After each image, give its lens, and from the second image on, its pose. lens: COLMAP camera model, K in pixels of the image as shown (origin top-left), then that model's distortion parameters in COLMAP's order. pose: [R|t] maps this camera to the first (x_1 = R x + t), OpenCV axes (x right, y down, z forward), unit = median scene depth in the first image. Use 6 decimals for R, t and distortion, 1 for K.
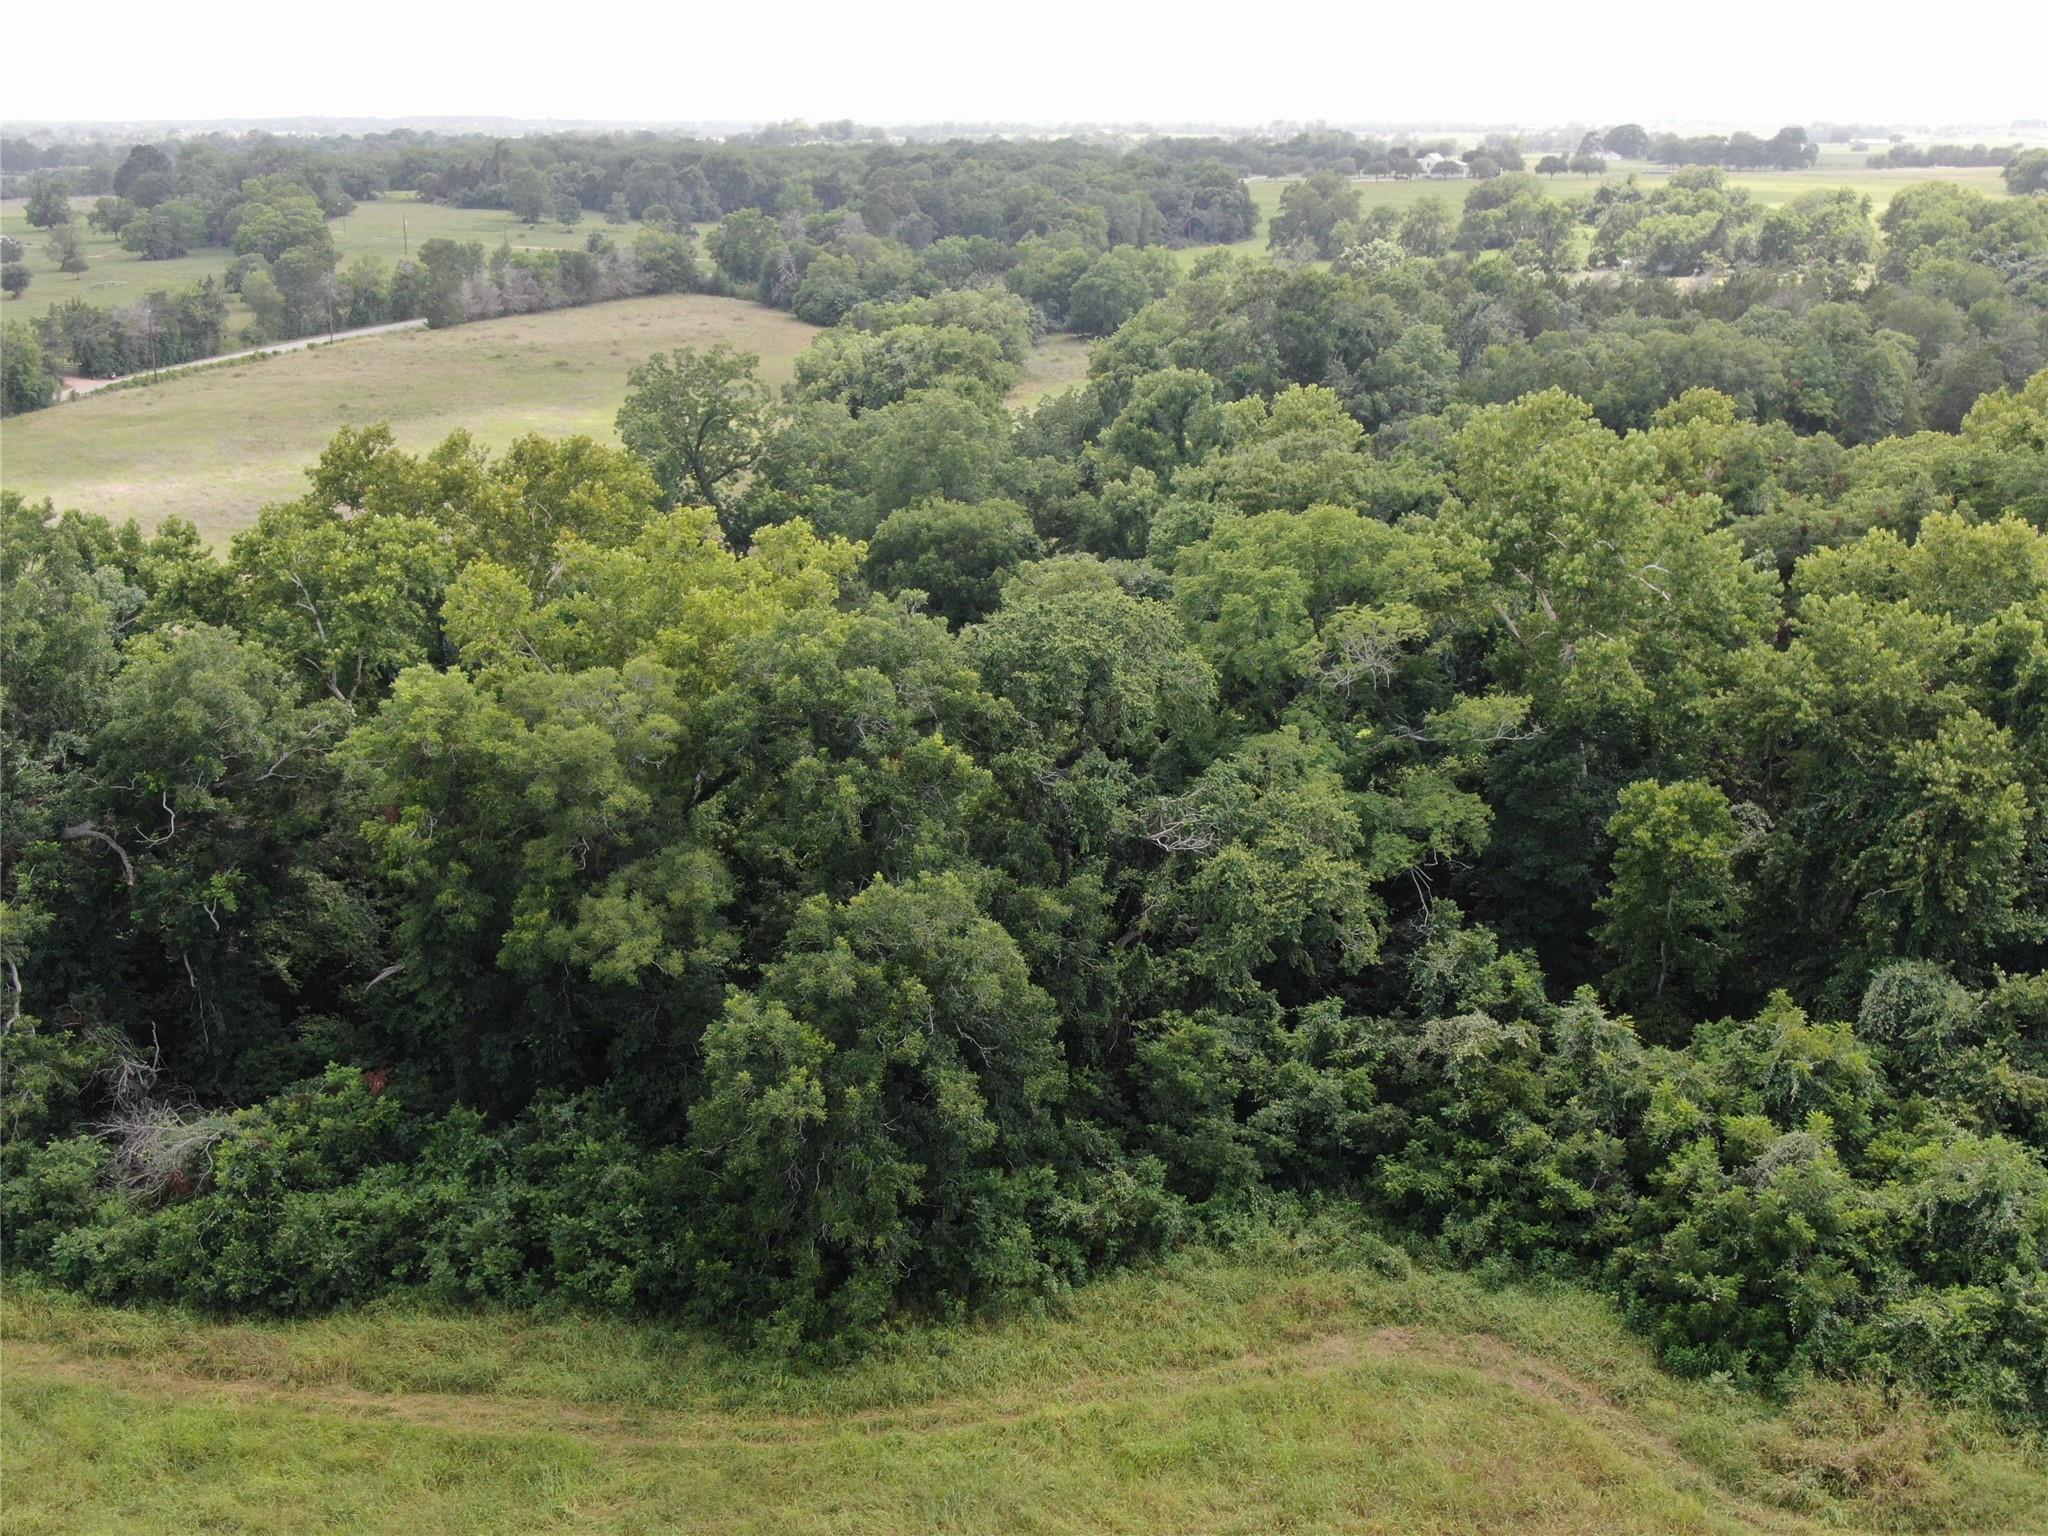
lens RADIAL K [[2552.4, 0, 1033.6], [0, 2552.4, 788.5], [0, 0, 1]] dist [-0.014858, 0.000000]
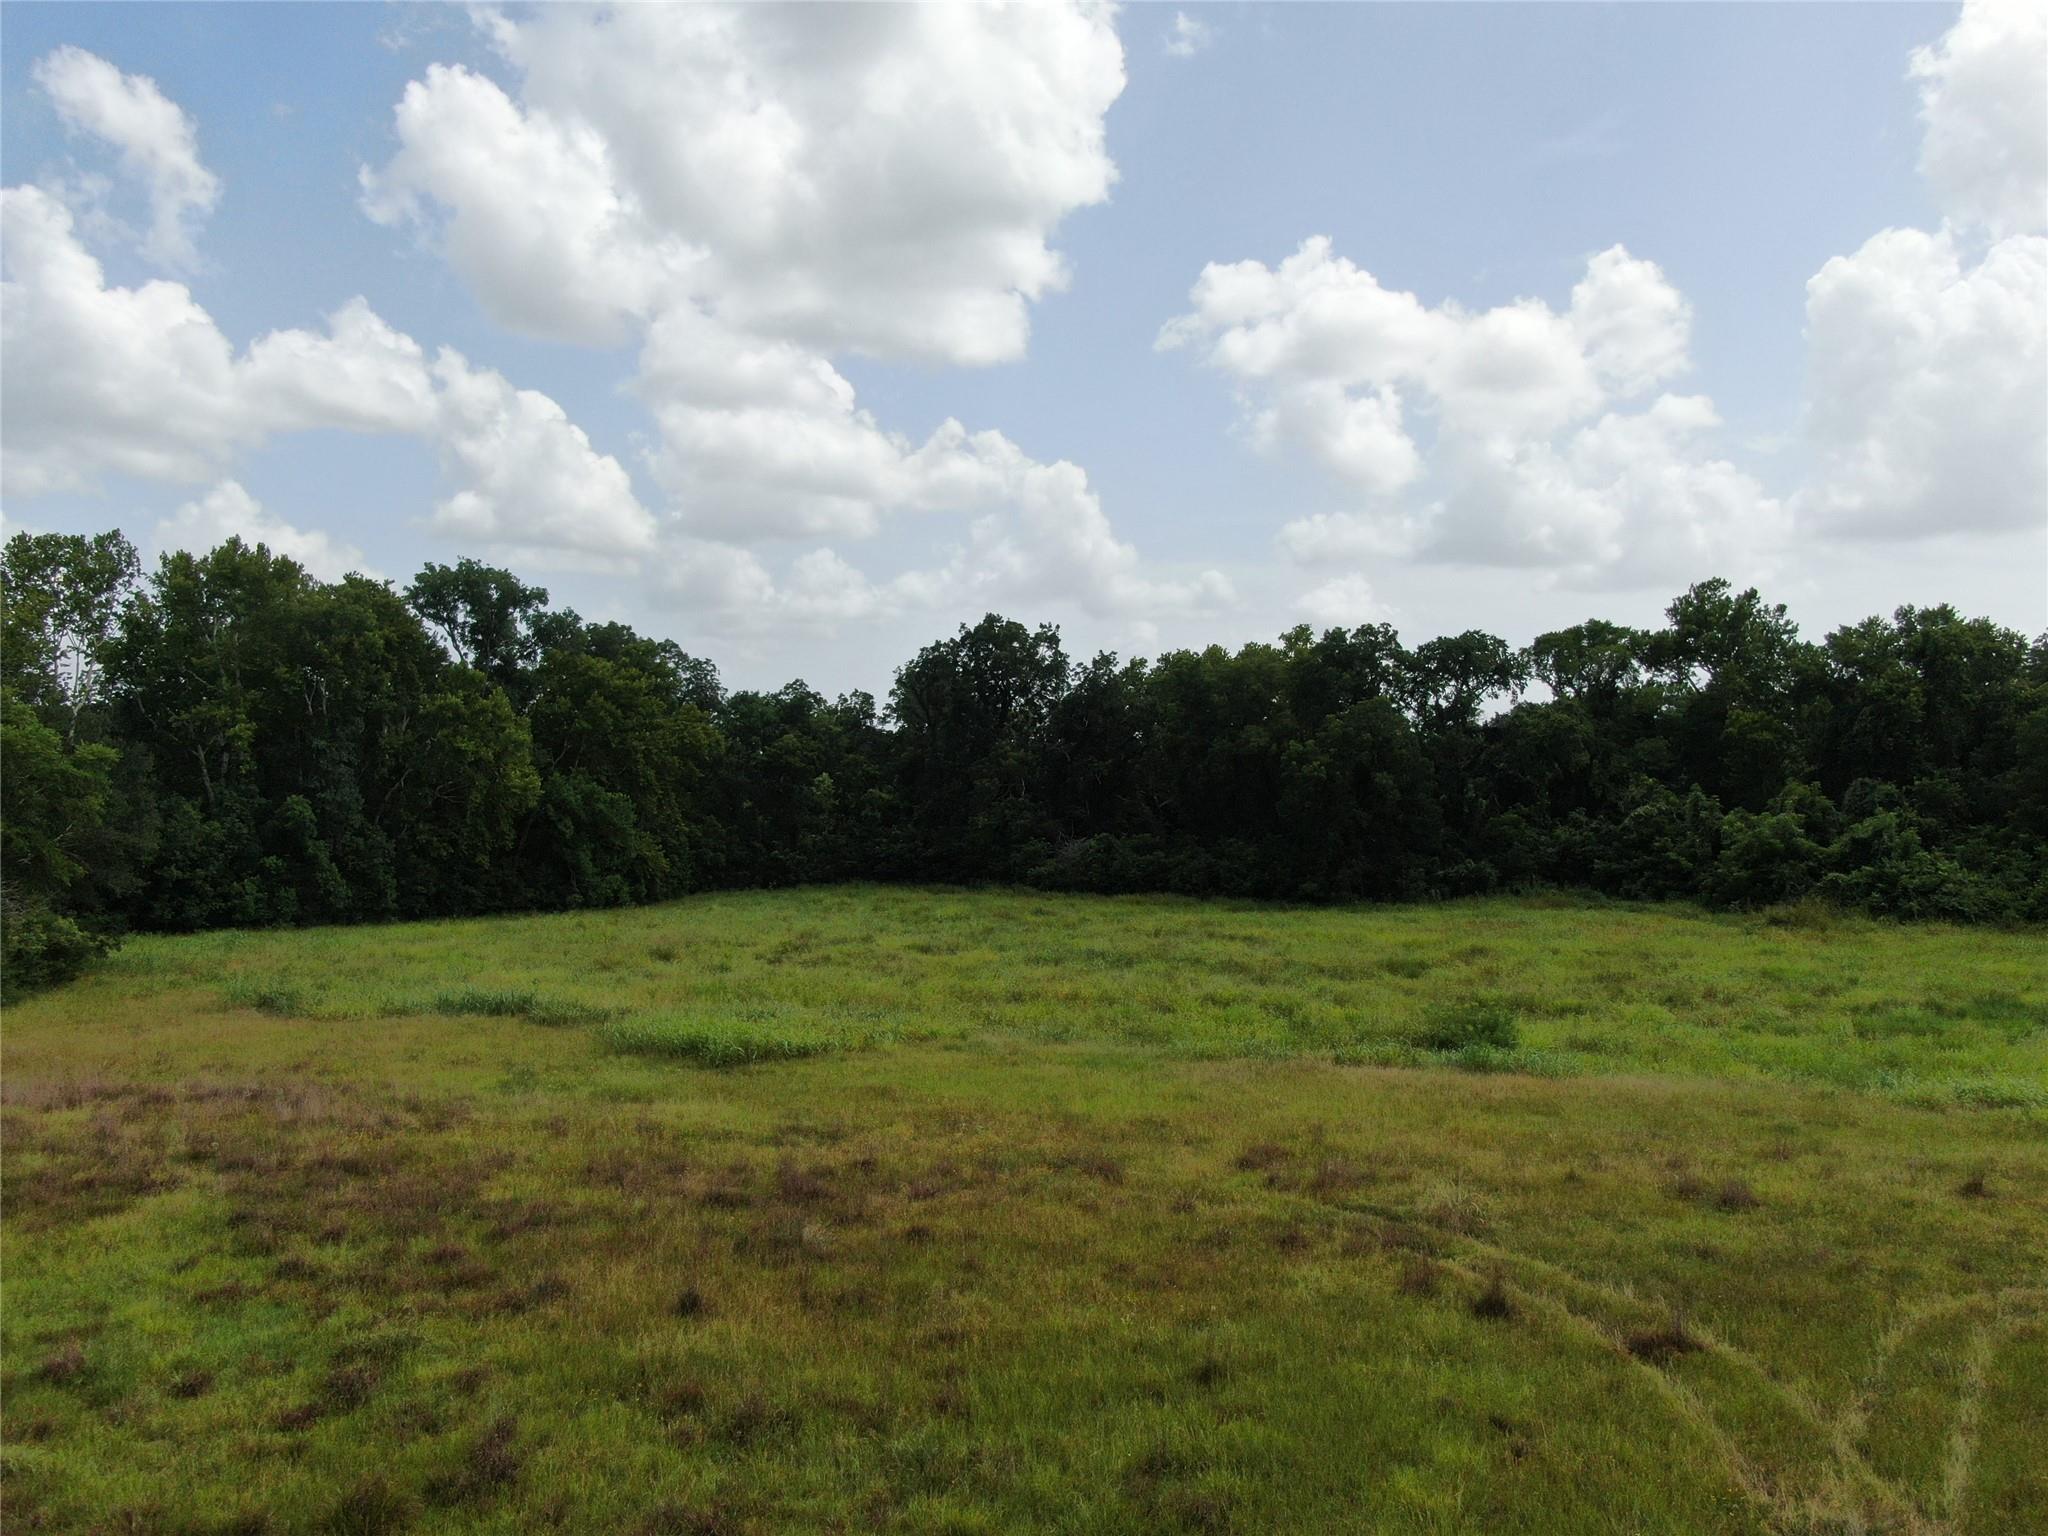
lens RADIAL K [[1569.7, 0, 1009.3], [0, 1569.7, 761.6], [0, 0, 1]] dist [-0.007178, -0.006695]
pose [[0.927764, -0.009278, -0.373052, 0.117354], [-0.097087, 0.959263, -0.265307, 0.319028], [0.360317, 0.282361, 0.889069, -0.272615]]
